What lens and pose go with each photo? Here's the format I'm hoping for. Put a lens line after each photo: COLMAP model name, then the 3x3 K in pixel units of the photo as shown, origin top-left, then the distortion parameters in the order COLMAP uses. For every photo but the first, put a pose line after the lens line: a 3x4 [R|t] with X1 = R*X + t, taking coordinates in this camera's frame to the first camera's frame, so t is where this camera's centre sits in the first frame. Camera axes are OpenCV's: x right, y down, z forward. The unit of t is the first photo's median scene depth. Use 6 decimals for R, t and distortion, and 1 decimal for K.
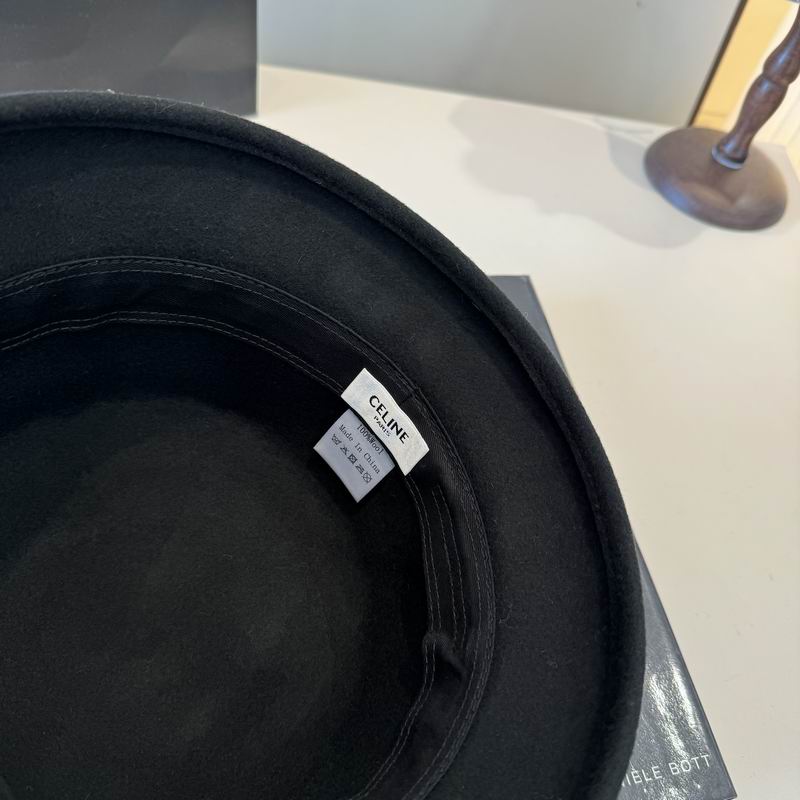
lens RADIAL K [[766.9, 0, 425.0], [0, 766.9, 399.7], [0, 0, 1]] dist [-0.022348, 0.000000]
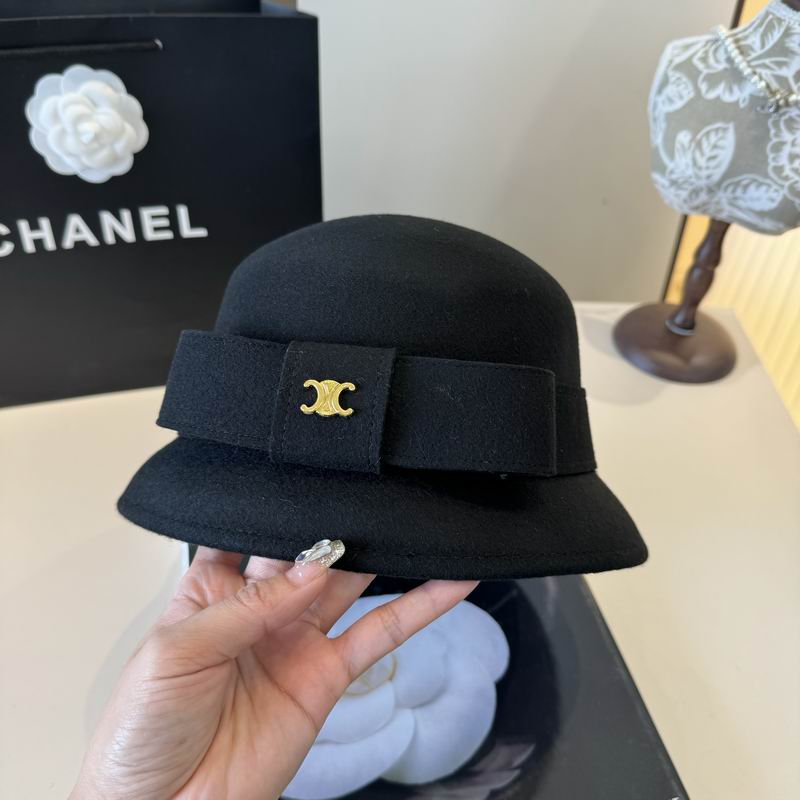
lens RADIAL K [[766.9, 0, 406.6], [0, 766.9, 400.4], [0, 0, 1]] dist [-0.022348, 0.000000]
pose [[0.992230, -0.096602, -0.078412, 0.044324], [0.079306, 0.976649, -0.199668, 0.011372], [0.095870, 0.191898, 0.976721, -0.231274]]
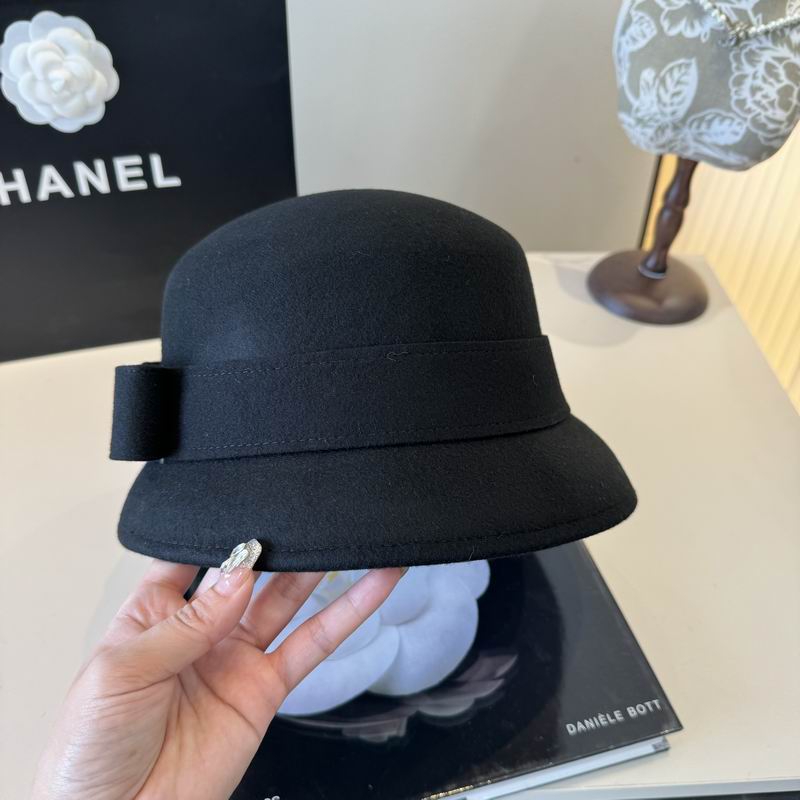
lens RADIAL K [[766.9, 0, 404.9], [0, 766.9, 406.0], [0, 0, 1]] dist [-0.022348, 0.000000]
pose [[0.989806, -0.126854, -0.064748, 0.048242], [0.112924, 0.976042, -0.185984, 0.089597], [0.086790, 0.176777, 0.980417, -0.234048]]
